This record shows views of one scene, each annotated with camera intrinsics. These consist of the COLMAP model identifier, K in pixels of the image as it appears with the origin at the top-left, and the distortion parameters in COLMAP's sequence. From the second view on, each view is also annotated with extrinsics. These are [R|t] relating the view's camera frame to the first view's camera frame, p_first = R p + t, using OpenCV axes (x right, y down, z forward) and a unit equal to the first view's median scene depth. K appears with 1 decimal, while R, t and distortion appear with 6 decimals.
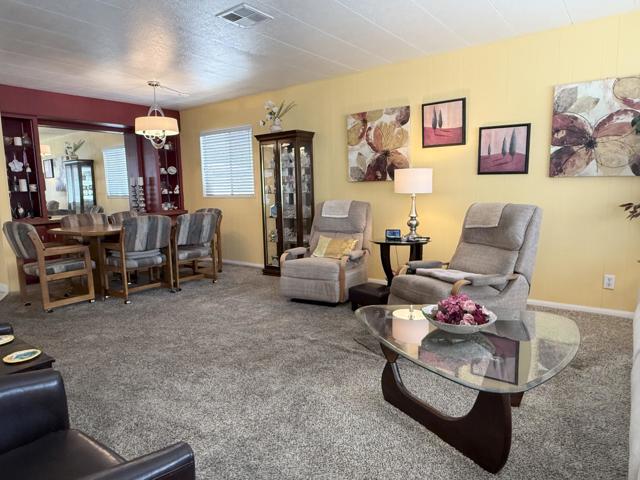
lens RADIAL K [[409.0, 0, 319.3], [0, 409.0, 239.8], [0, 0, 1]] dist [0.003844, -0.004124]
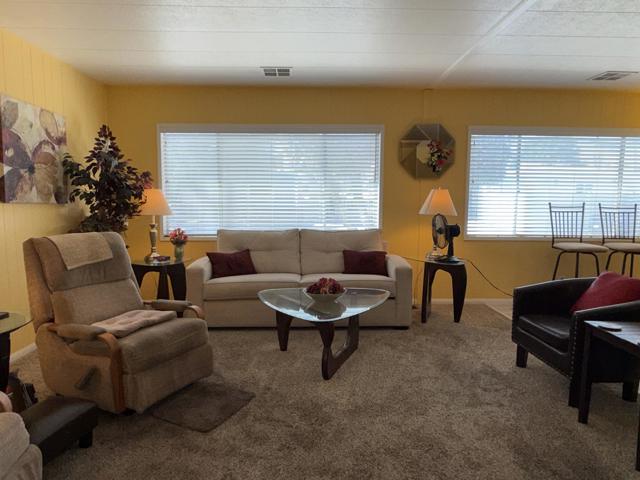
lens RADIAL K [[409.0, 0, 318.3], [0, 409.0, 239.0], [0, 0, 1]] dist [0.003844, -0.004124]
pose [[-0.623070, -0.057950, 0.780017, -0.422006], [0.104429, 0.982160, 0.156385, -0.129172], [-0.775164, 0.178895, -0.605903, 0.918218]]
